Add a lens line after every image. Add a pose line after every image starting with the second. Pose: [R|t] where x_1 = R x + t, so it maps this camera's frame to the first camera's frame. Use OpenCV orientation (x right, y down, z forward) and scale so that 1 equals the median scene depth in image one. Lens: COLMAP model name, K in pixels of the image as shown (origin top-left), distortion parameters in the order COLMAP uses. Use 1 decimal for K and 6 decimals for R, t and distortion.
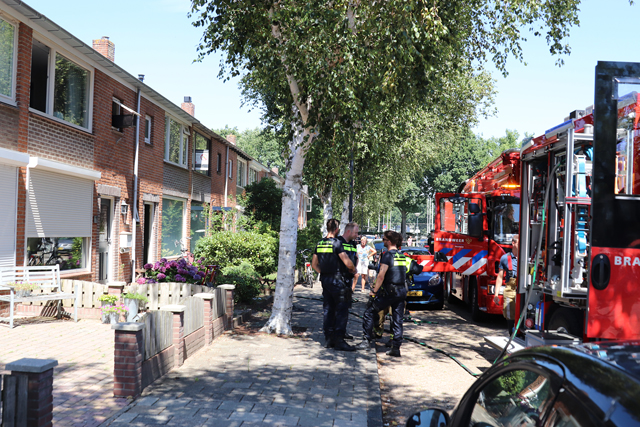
lens RADIAL K [[712.0, 0, 320.0], [0, 712.0, 213.5], [0, 0, 1]] dist [-0.008184, -0.011567]
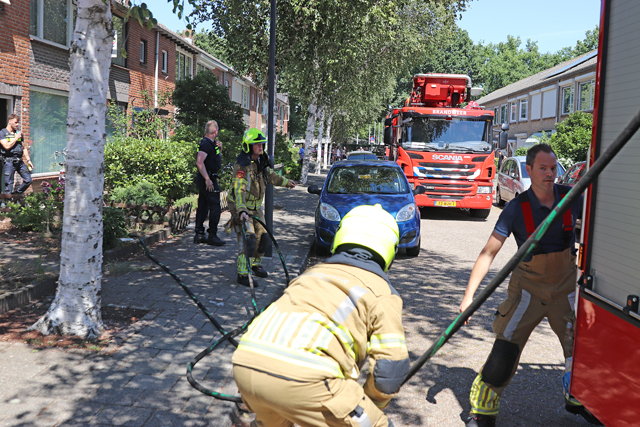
lens RADIAL K [[712.0, 0, 320.0], [0, 712.0, 213.5], [0, 0, 1]] dist [-0.008184, -0.011567]
pose [[0.999967, -0.002635, 0.007738, 0.060259], [0.001697, 0.992916, 0.118804, 0.016614], [-0.007996, -0.118787, 0.992888, 0.283217]]
